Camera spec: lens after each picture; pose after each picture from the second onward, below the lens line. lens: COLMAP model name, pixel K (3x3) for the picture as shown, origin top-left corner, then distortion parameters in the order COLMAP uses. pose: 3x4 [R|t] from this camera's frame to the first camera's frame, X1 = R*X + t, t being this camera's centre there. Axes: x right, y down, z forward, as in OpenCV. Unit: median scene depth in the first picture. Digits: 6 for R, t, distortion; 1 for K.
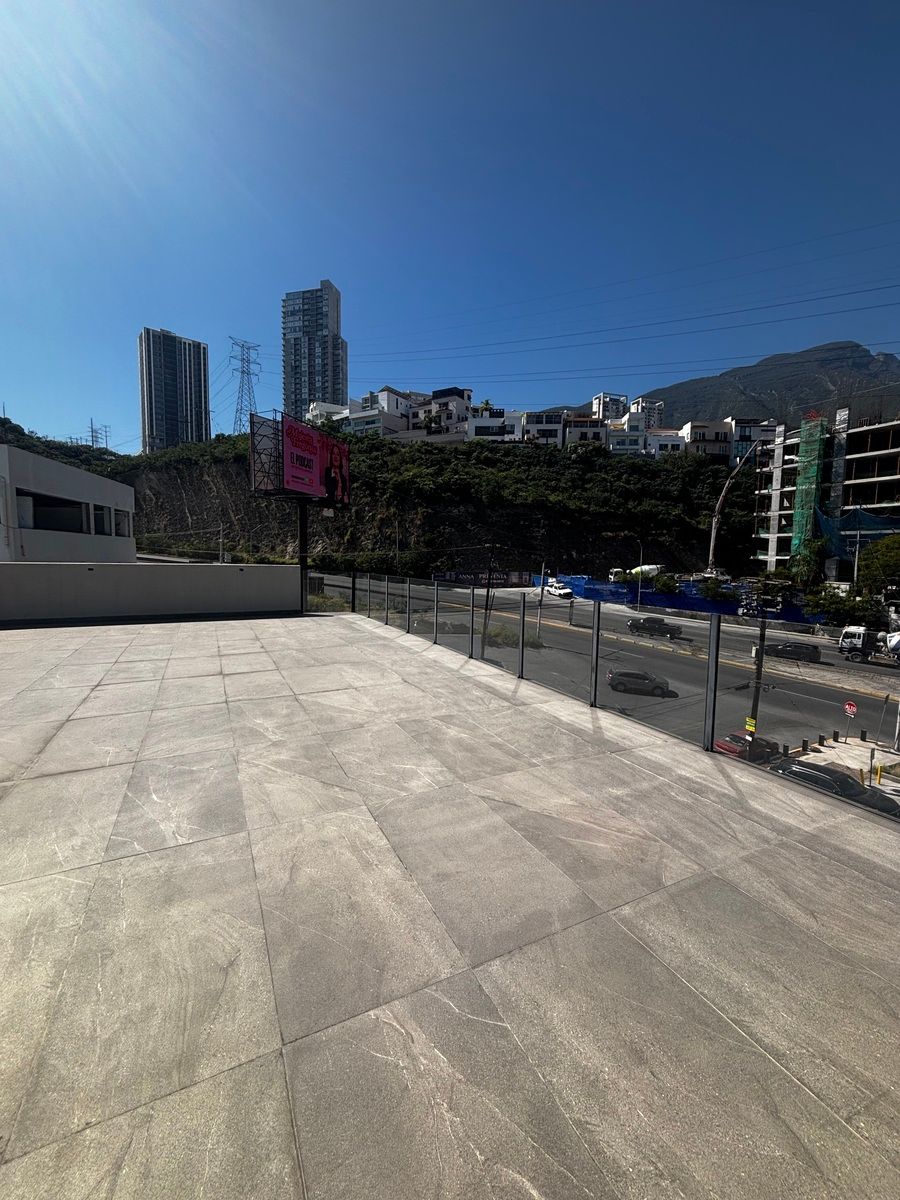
lens RADIAL K [[490.6, 0, 452.2], [0, 490.6, 600.9], [0, 0, 1]] dist [-0.002883, -0.000135]
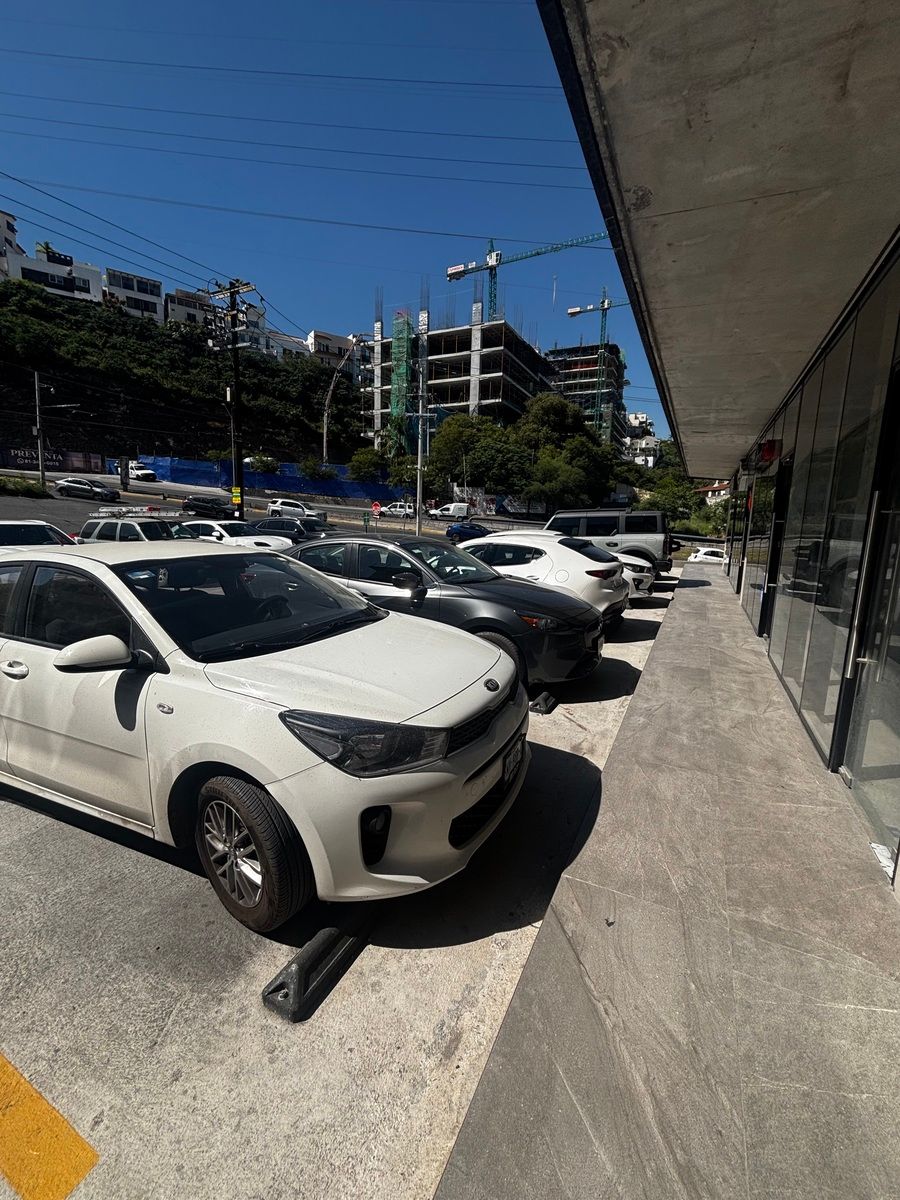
lens RADIAL K [[490.6, 0, 452.2], [0, 490.6, 600.9], [0, 0, 1]] dist [-0.002883, -0.000135]
pose [[0.803454, -0.084731, 0.589307, 0.118432], [0.036181, 0.994941, 0.093723, 0.107290], [-0.594267, -0.053980, 0.802454, 0.045806]]
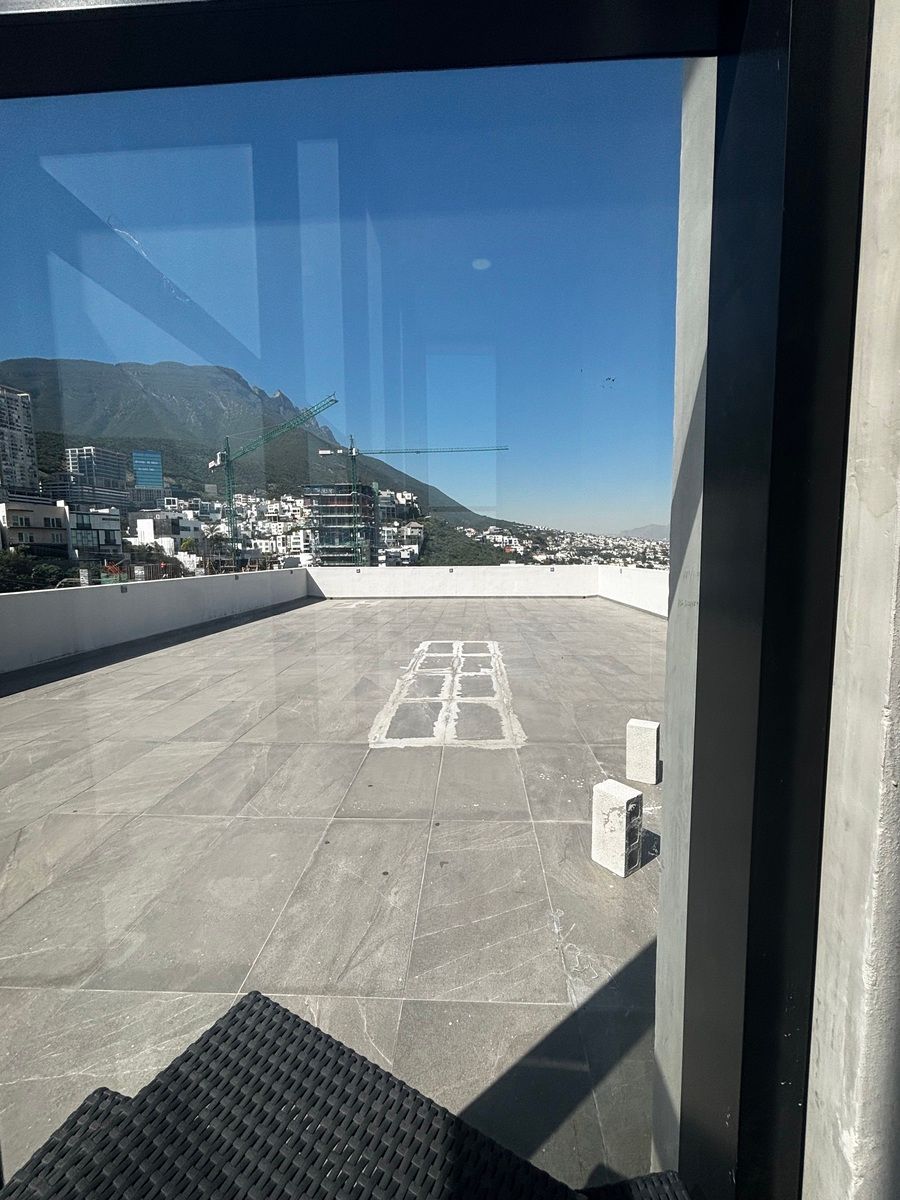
lens RADIAL K [[488.8, 0, 449.8], [0, 488.8, 600.4], [0, 0, 1]] dist [0.000947, -0.000125]
pose [[0.497101, -0.104740, 0.861348, 0.176639], [0.093074, 0.993397, 0.067082, -0.246322], [-0.862687, 0.046822, 0.503567, -0.047662]]
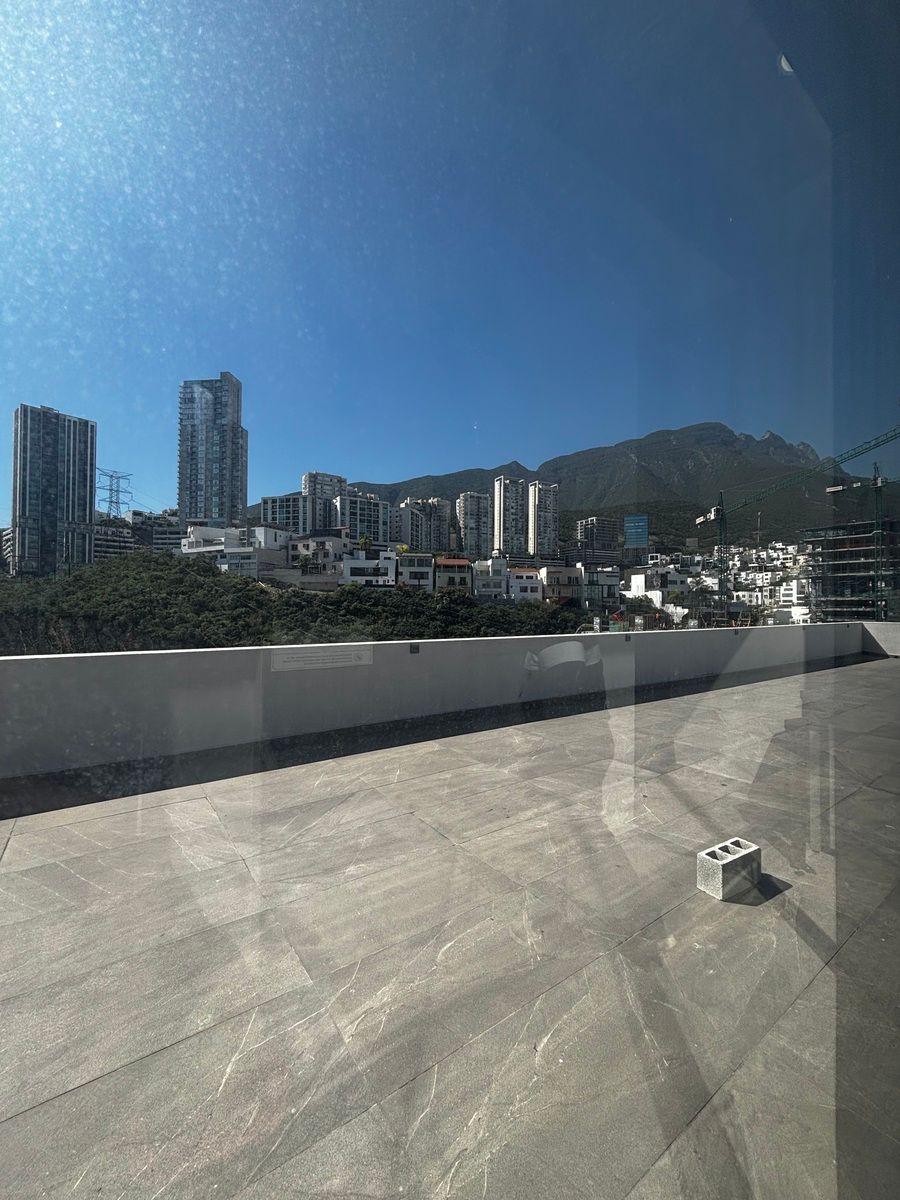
lens RADIAL K [[490.0, 0, 453.6], [0, 490.0, 599.6], [0, 0, 1]] dist [0.001709, 0.000184]
pose [[0.987633, -0.009638, 0.156485, 0.135459], [0.025010, 0.995013, -0.096561, -0.246088], [-0.154774, 0.099280, 0.982949, -0.061904]]
